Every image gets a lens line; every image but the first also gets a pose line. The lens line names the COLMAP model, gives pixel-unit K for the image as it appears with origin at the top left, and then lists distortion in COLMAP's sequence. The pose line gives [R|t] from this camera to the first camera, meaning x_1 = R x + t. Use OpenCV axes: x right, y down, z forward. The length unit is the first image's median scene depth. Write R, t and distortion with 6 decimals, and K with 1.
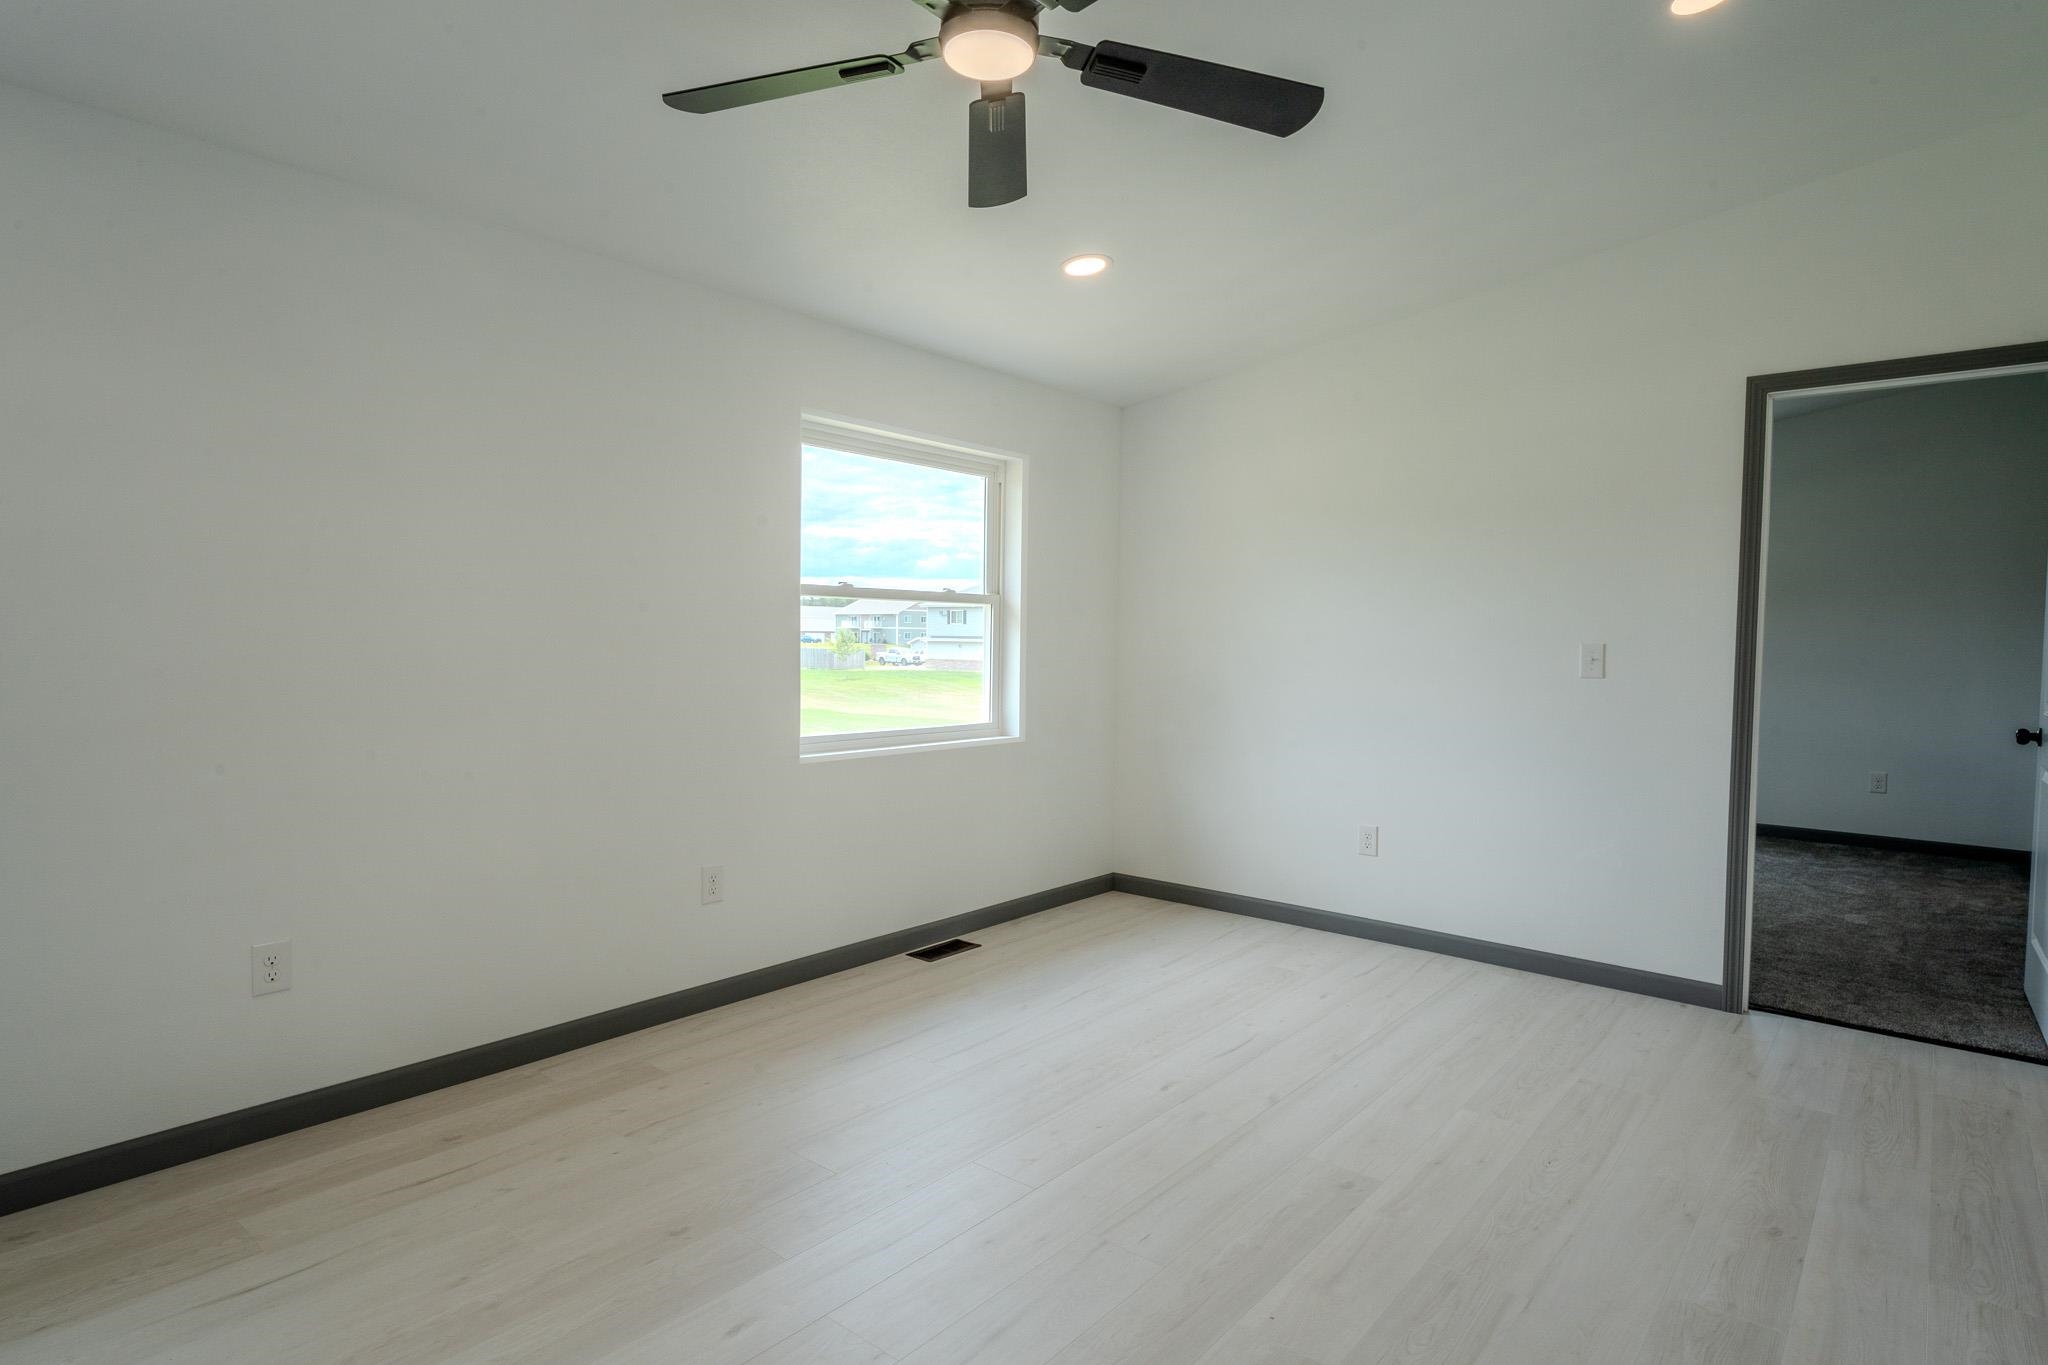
lens RADIAL K [[1093.0, 0, 1024.0], [0, 1093.0, 682.5], [0, 0, 1]] dist [0.000109, -0.000107]
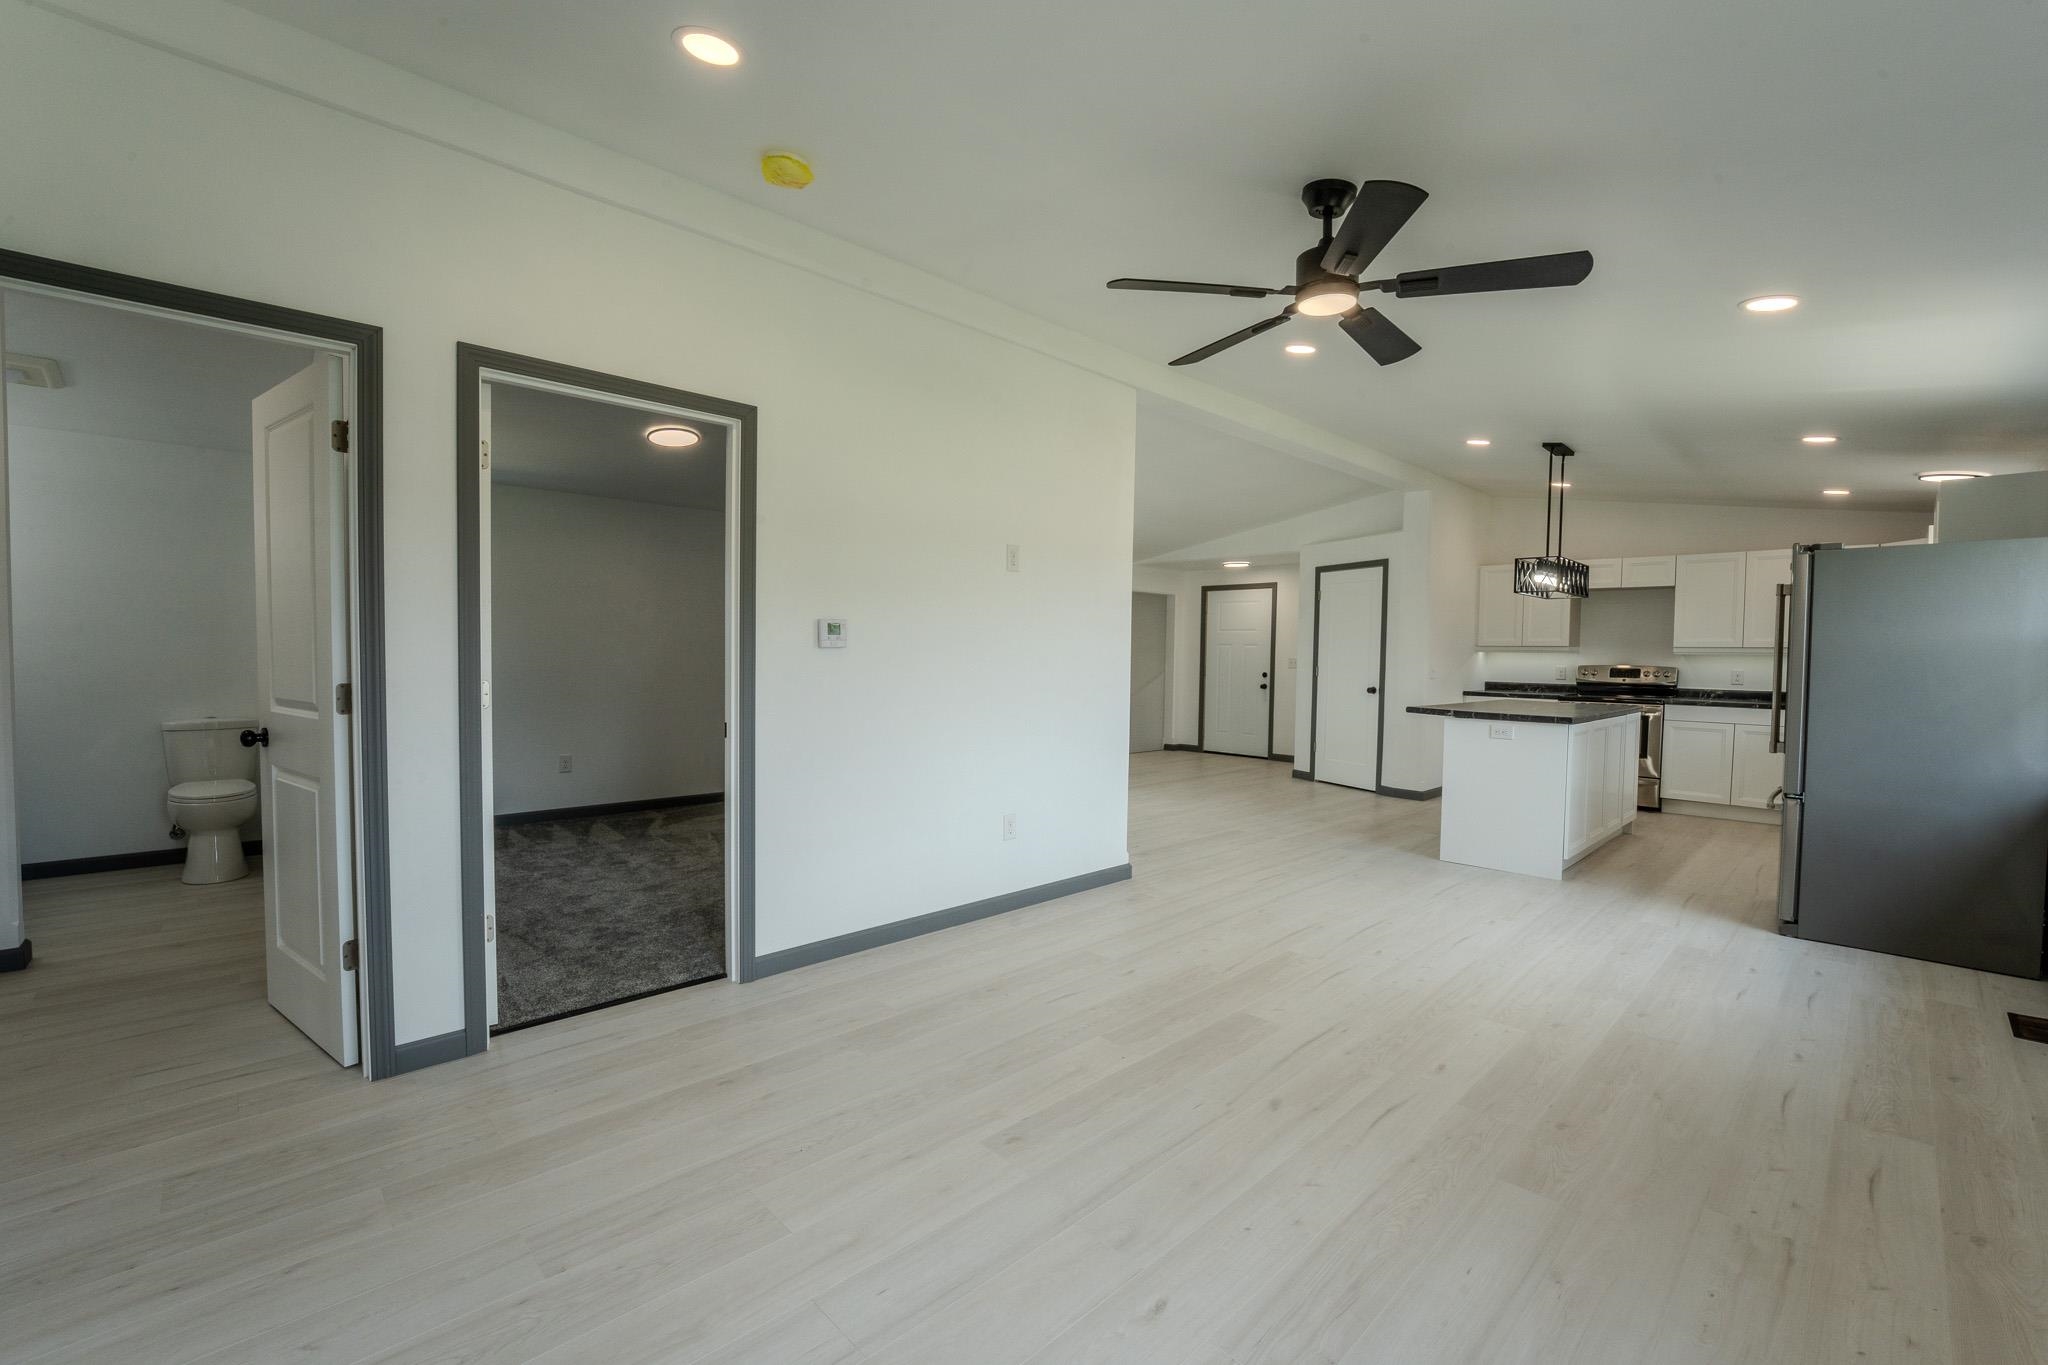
lens RADIAL K [[856.1, 0, 1019.7], [0, 856.1, 688.5], [0, 0, 1]] dist [-0.022080, 0.000176]
pose [[-0.993489, -0.029834, 0.109952, 0.162689], [-0.021060, 0.996564, 0.080106, -0.057903], [-0.111964, 0.077269, -0.990704, 1.442411]]
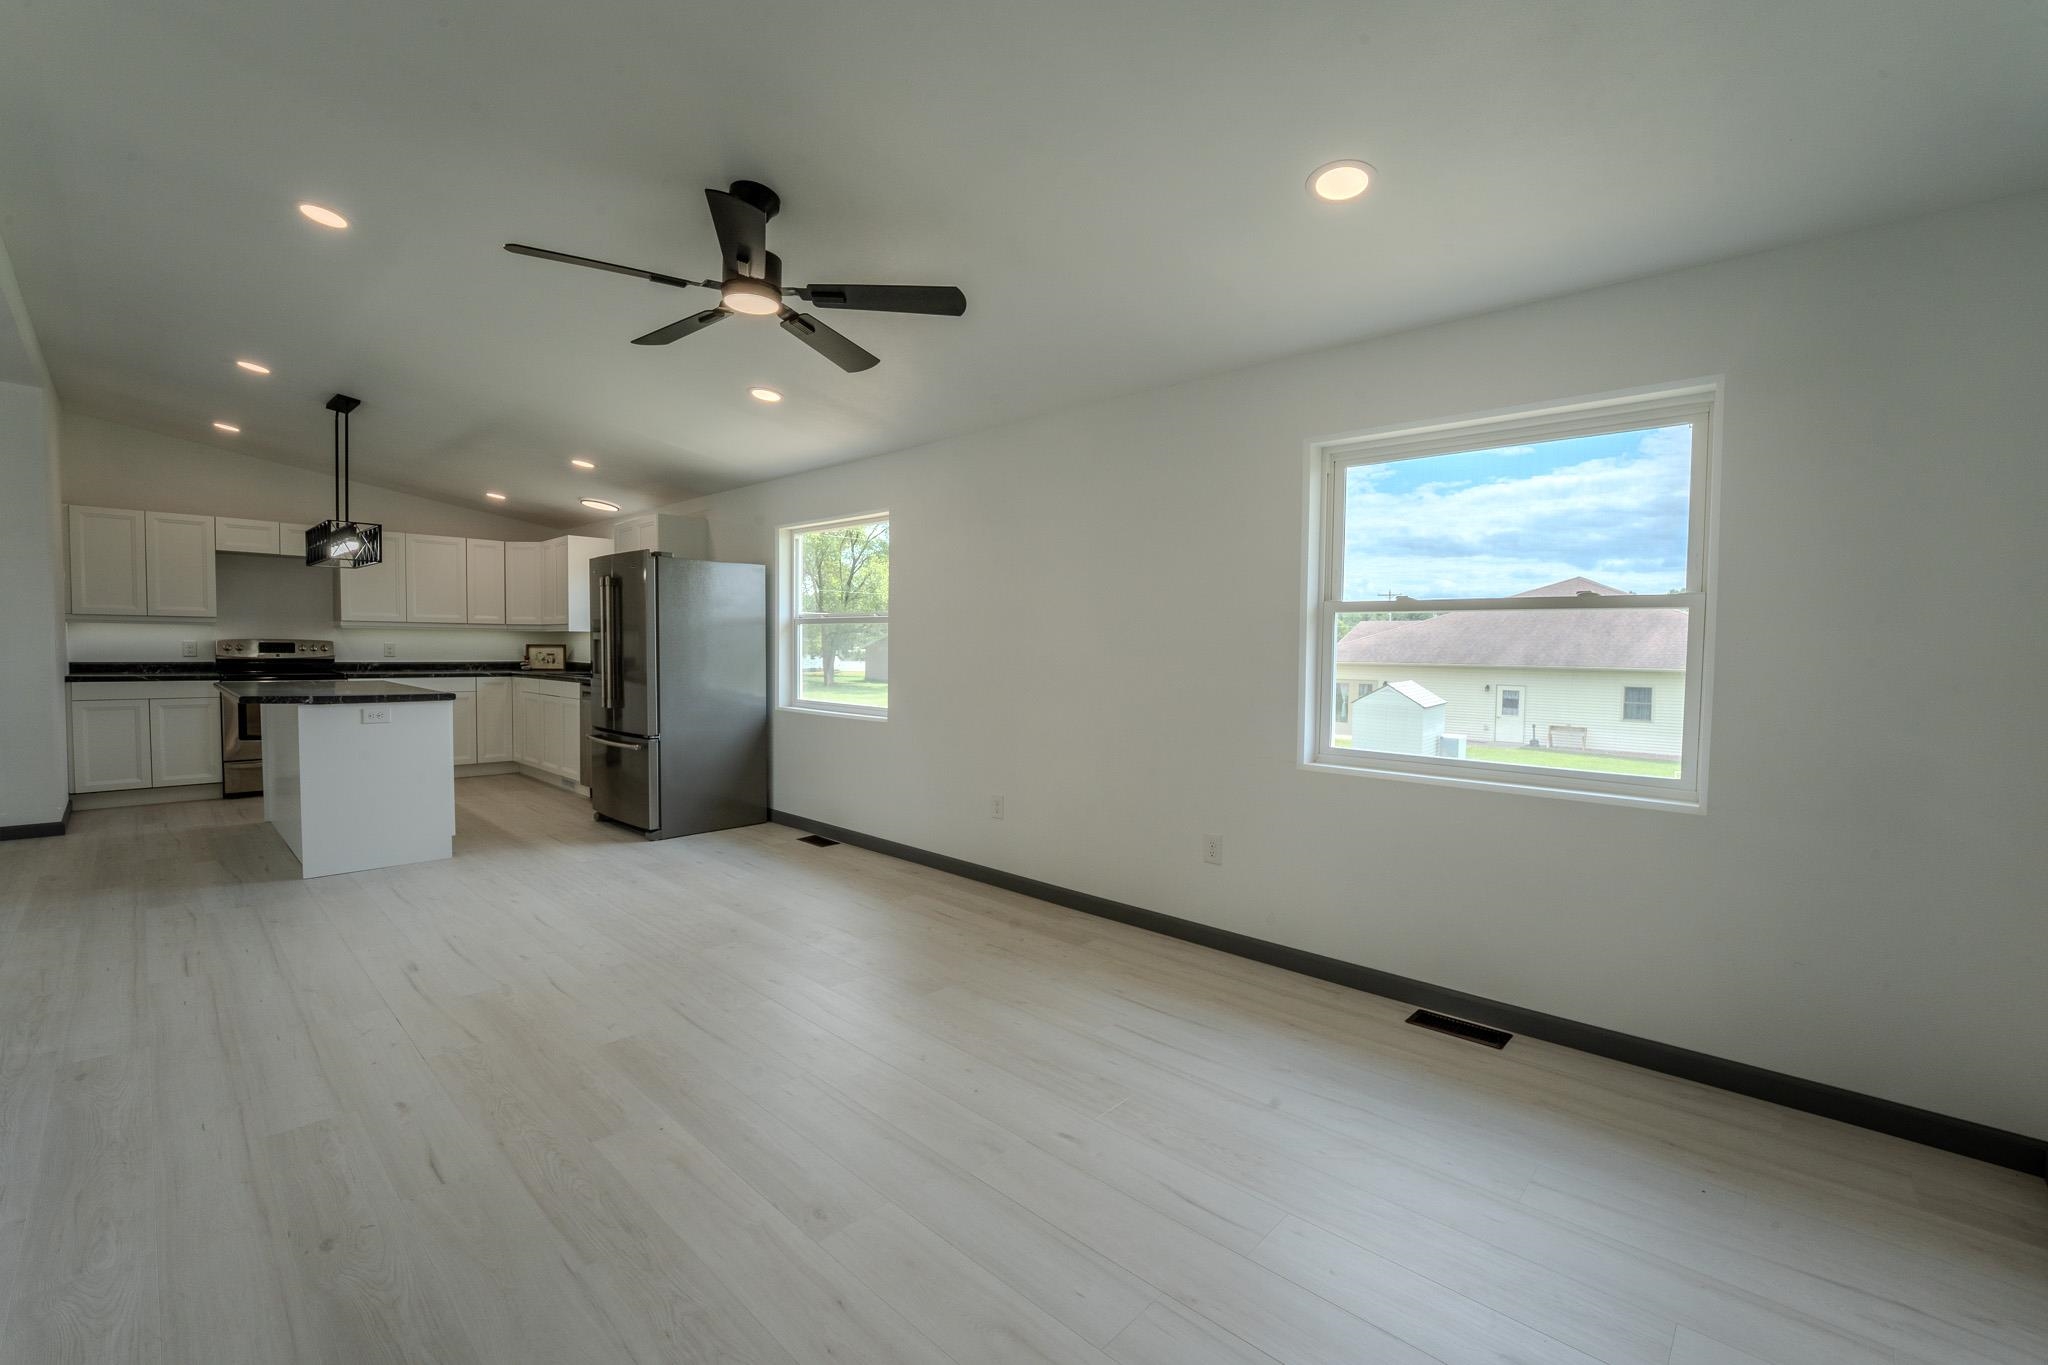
lens RADIAL K [[856.1, 0, 1019.7], [0, 856.1, 688.5], [0, 0, 1]] dist [-0.022080, 0.000176]
pose [[-0.060998, 0.036231, -0.997480, 0.793918], [-0.053562, 0.997782, 0.039518, -0.029284], [0.996700, 0.055837, -0.058922, 0.938982]]
